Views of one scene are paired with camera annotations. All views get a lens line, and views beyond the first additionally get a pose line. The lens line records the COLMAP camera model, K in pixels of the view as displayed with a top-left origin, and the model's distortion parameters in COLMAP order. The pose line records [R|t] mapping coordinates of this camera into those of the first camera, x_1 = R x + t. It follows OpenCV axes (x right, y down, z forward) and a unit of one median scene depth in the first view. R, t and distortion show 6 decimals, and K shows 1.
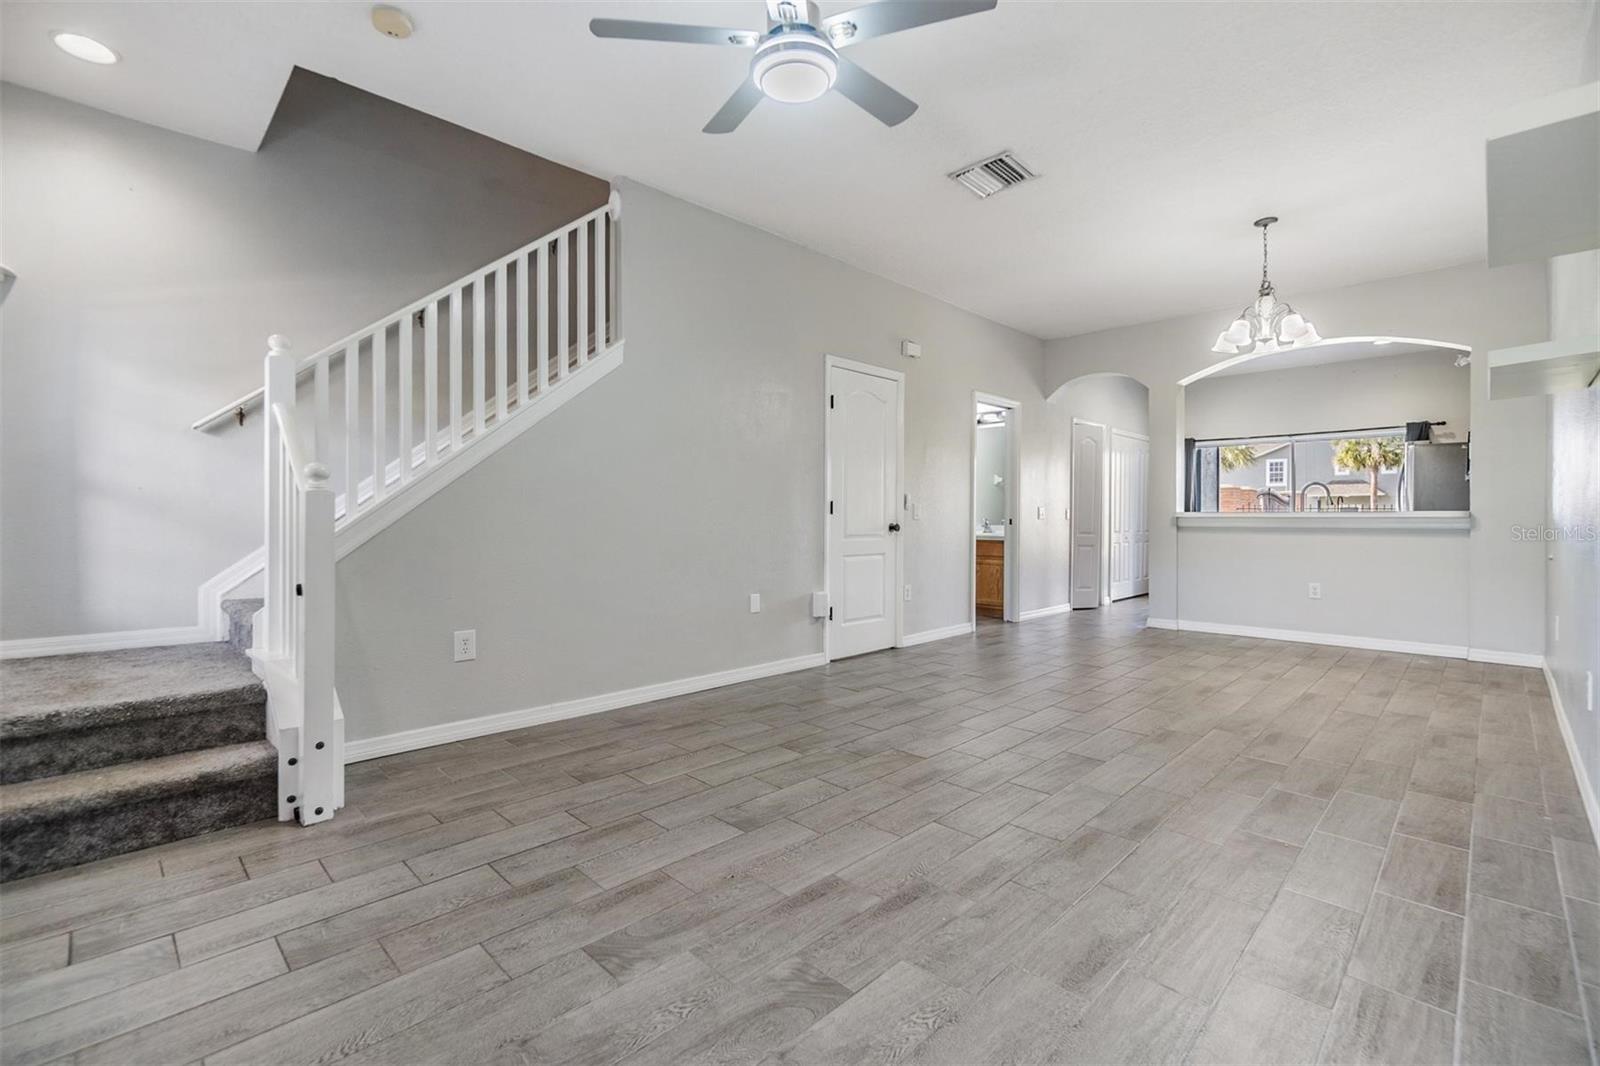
lens RADIAL K [[702.8, 0, 795.4], [0, 702.8, 518.0], [0, 0, 1]] dist [-0.000627, -0.000019]
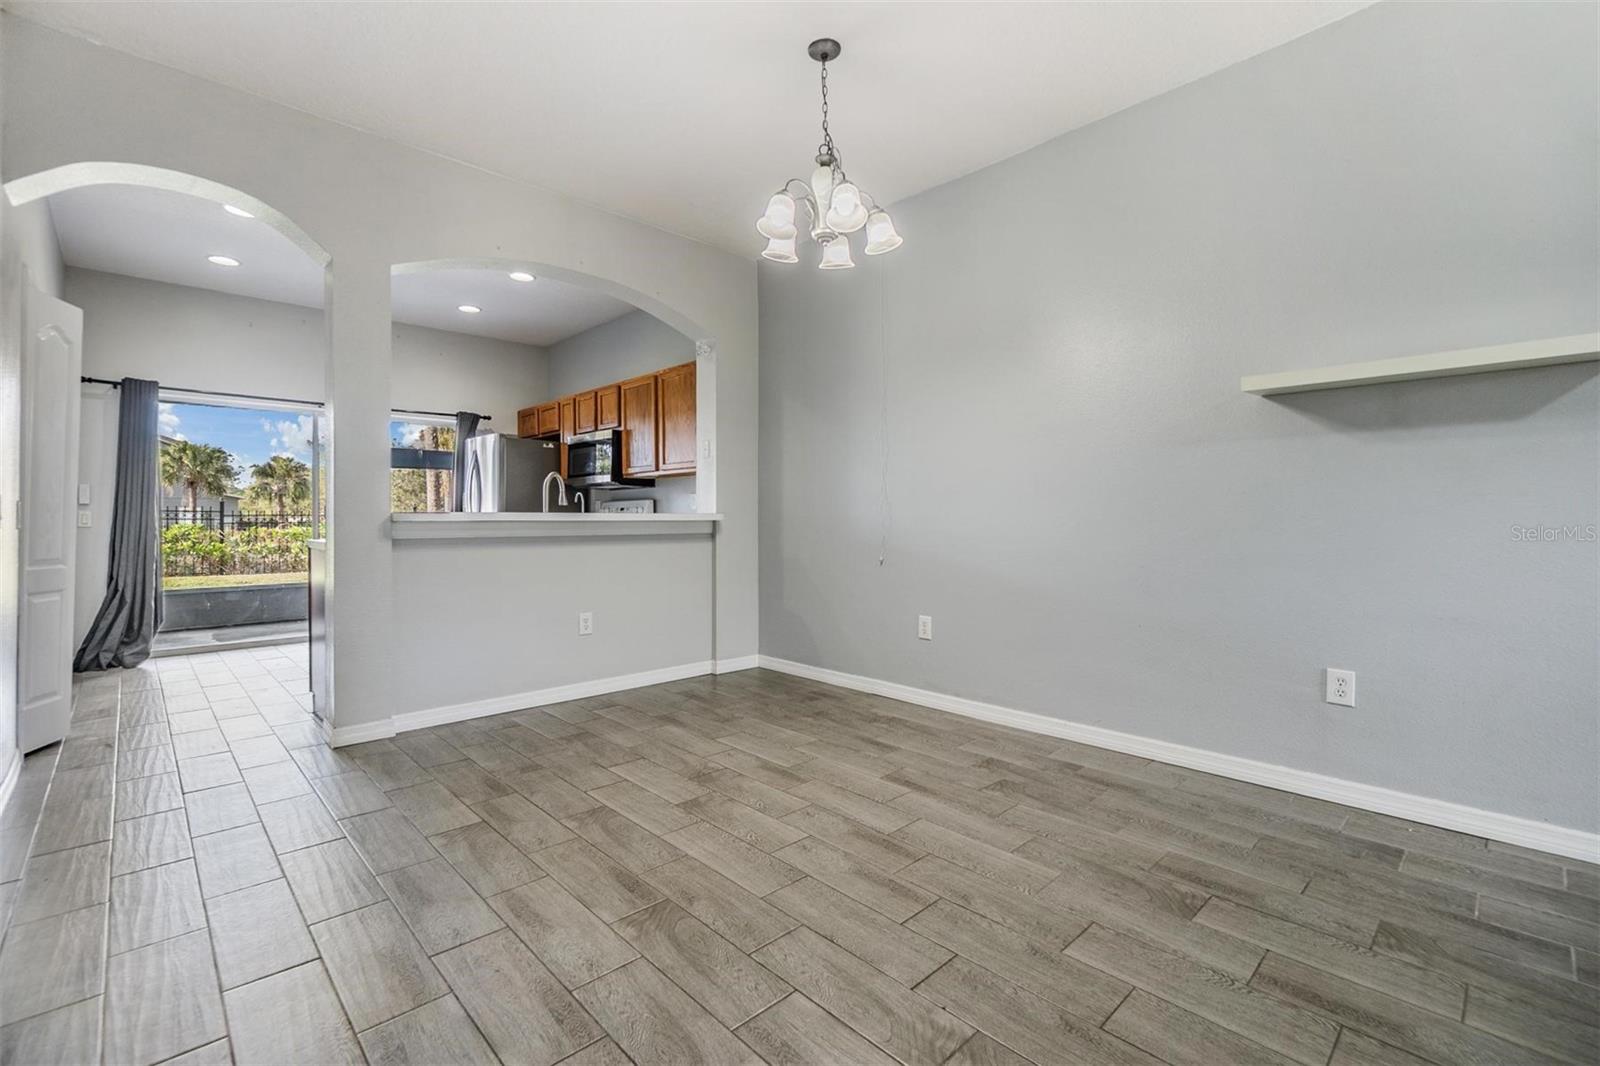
lens RADIAL K [[699.3, 0, 791.0], [0, 699.3, 510.5], [0, 0, 1]] dist [-0.000363, -0.000218]
pose [[0.025349, 0.013301, 0.999590, 0.045679], [0.004048, 0.999902, -0.013407, -0.002013], [-0.999670, 0.004387, 0.025292, 0.997427]]
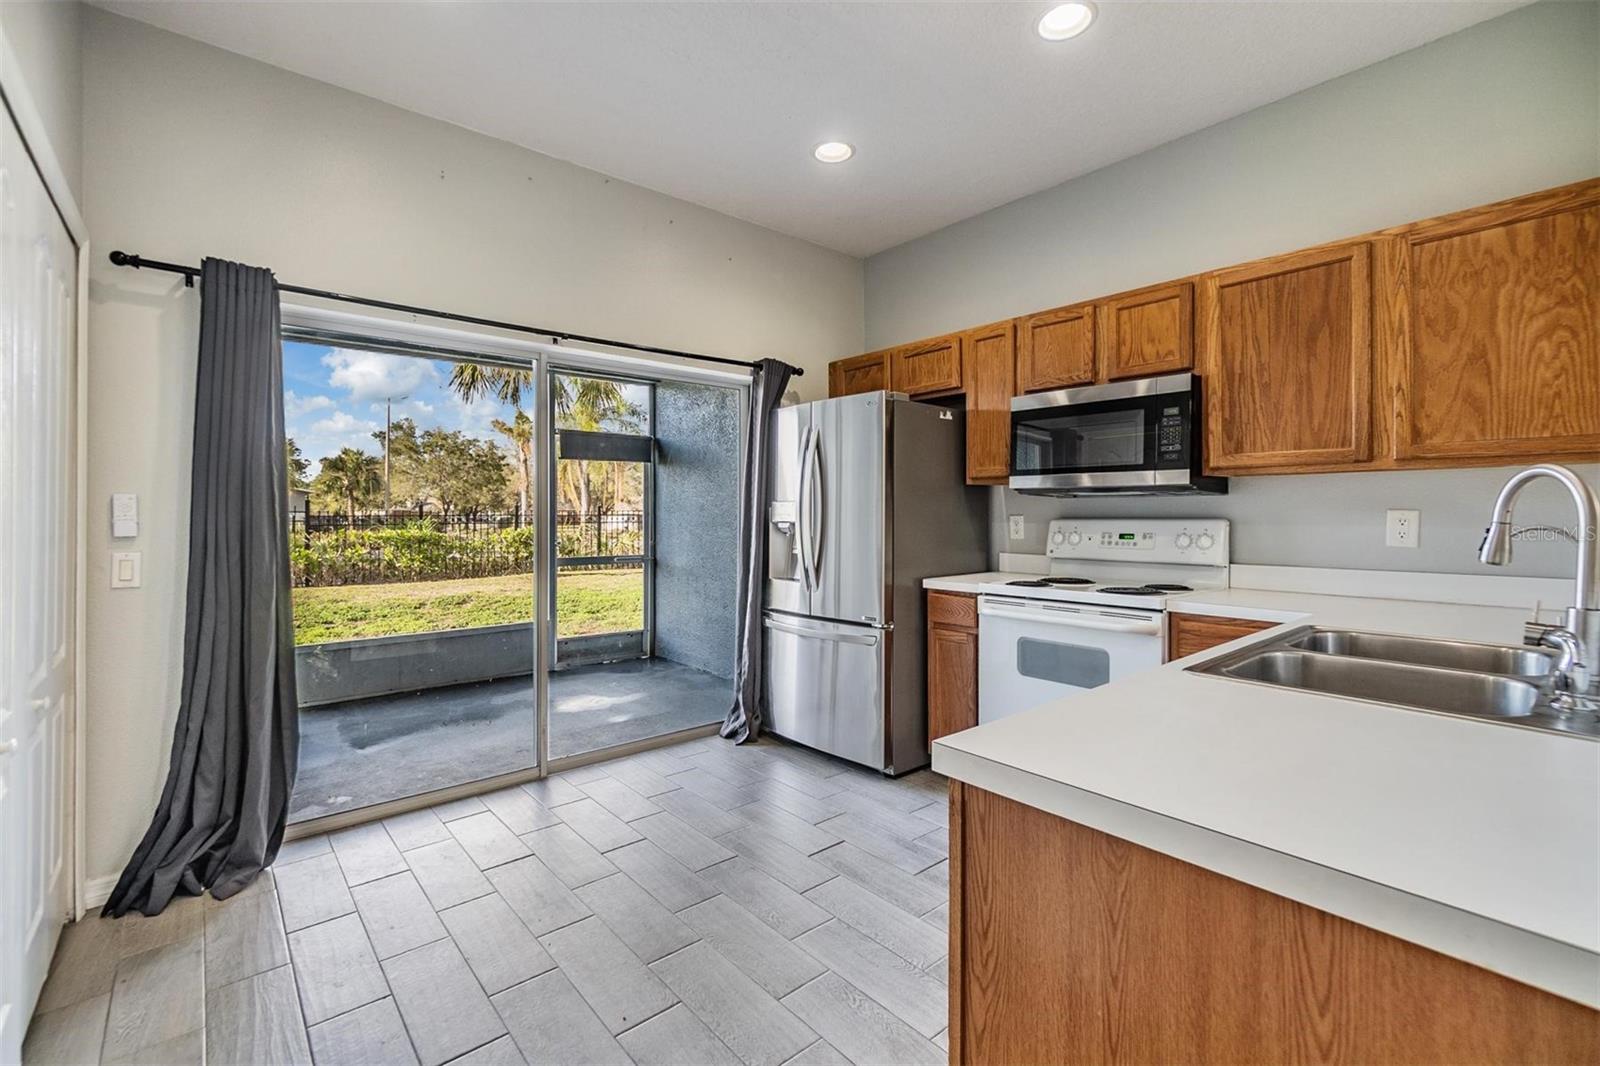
lens RADIAL K [[702.8, 0, 795.4], [0, 702.8, 518.0], [0, 0, 1]] dist [-0.000627, -0.000019]
pose [[0.080553, -0.006082, 0.996732, 0.671086], [0.000891, 0.999981, 0.006029, -0.047888], [-0.996750, 0.000403, 0.080557, 1.637703]]
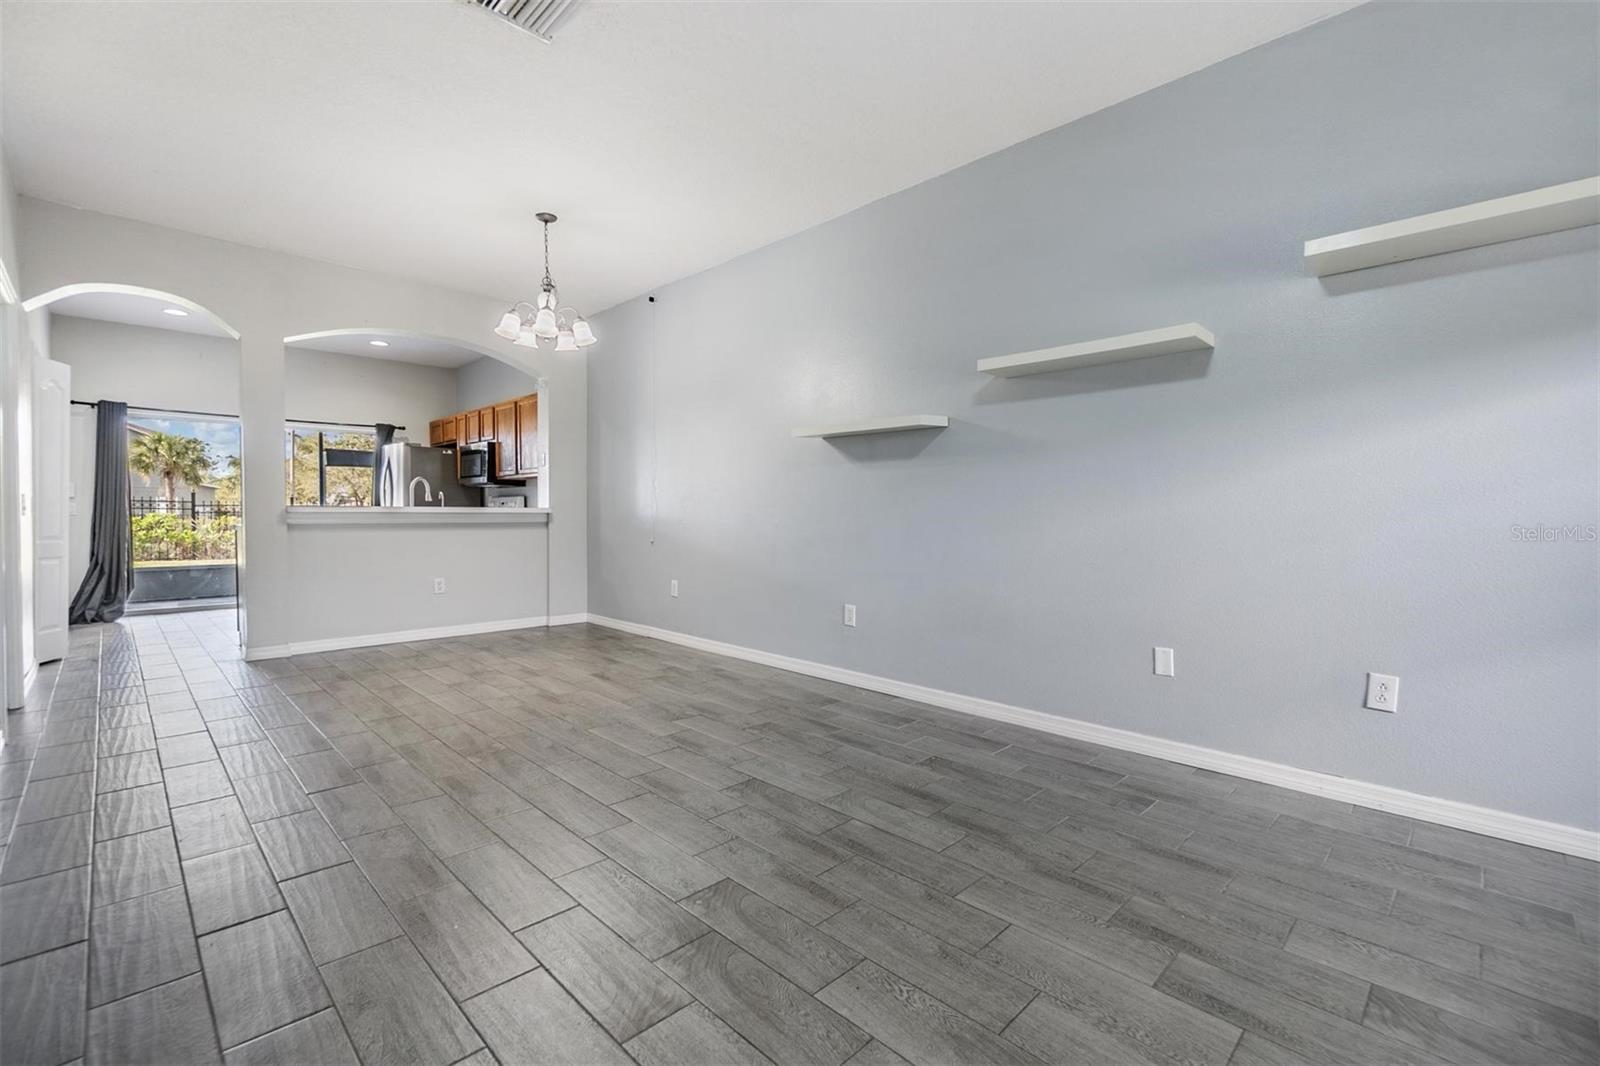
lens RADIAL K [[697.2, 0, 793.6], [0, 697.2, 516.7], [0, 0, 1]] dist [-0.002677, -0.000075]
pose [[0.003752, -0.005336, 0.999979, -0.319708], [-0.002572, 0.999982, 0.005346, -0.002346], [-0.999990, -0.002592, 0.003738, 0.634713]]
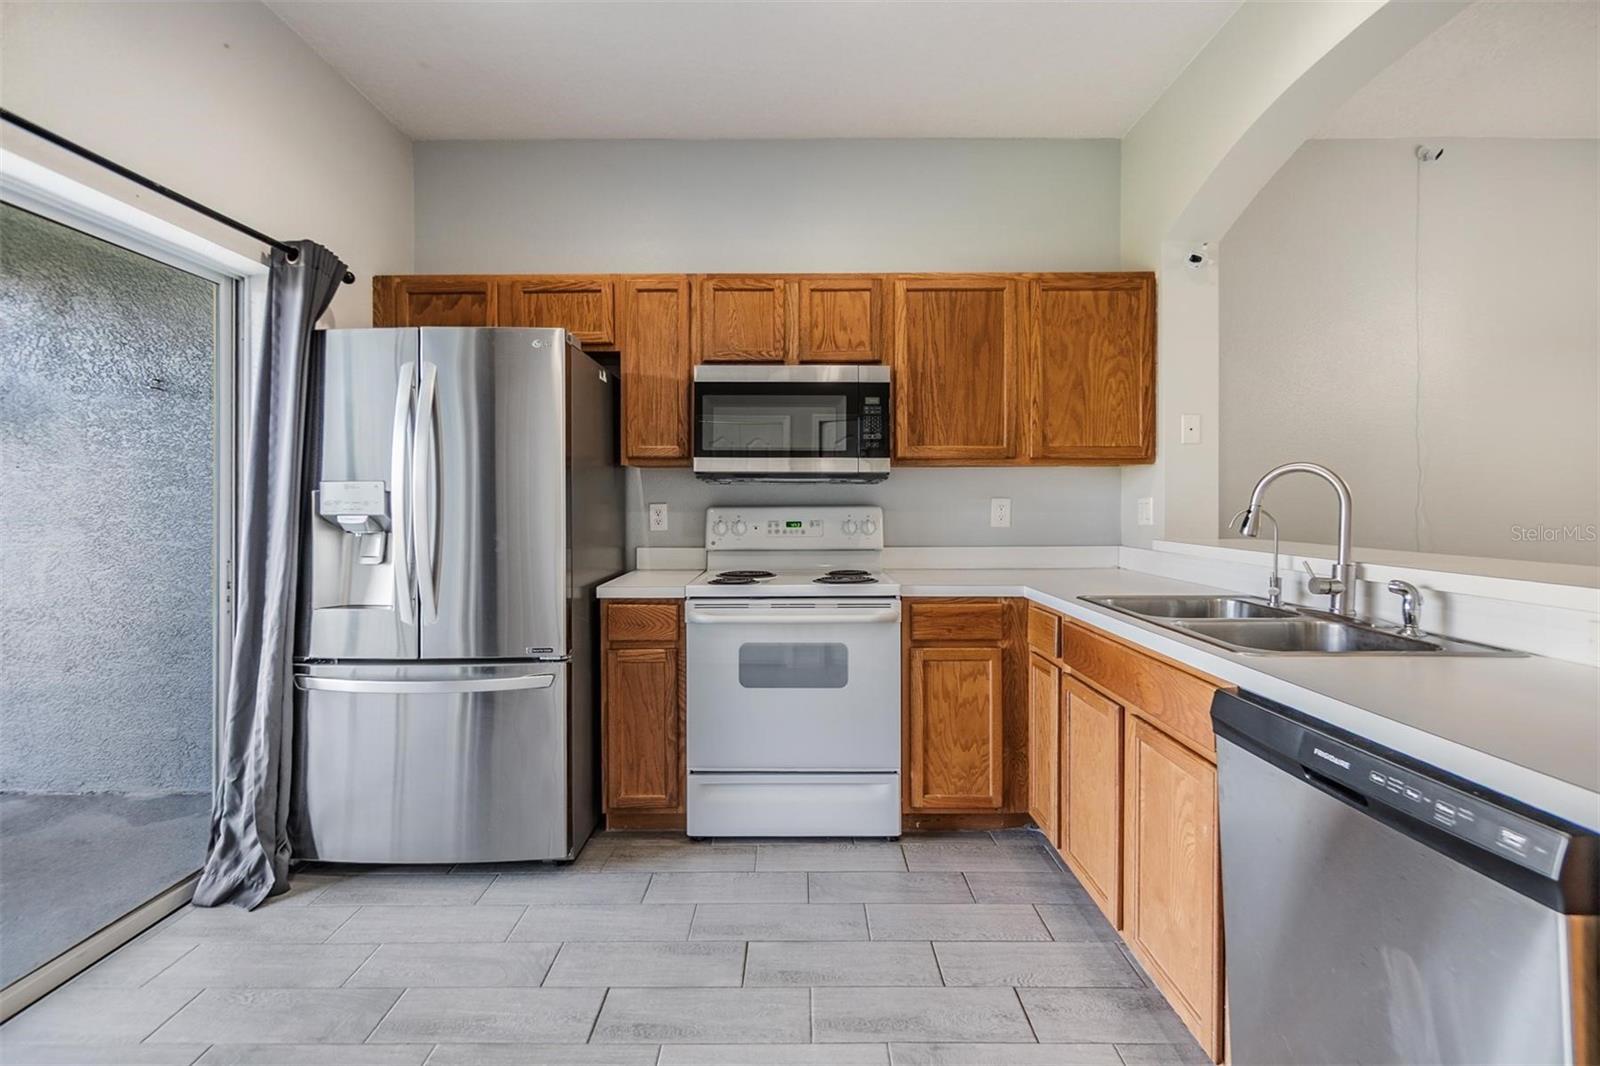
lens RADIAL K [[703.7, 0, 794.0], [0, 703.7, 506.2], [0, 0, 1]] dist [-0.002441, -0.000552]
pose [[-0.702625, -0.001296, 0.711559, 0.910432], [0.001748, 0.999992, 0.003548, -0.045169], [-0.711558, 0.003737, -0.702617, 1.849915]]
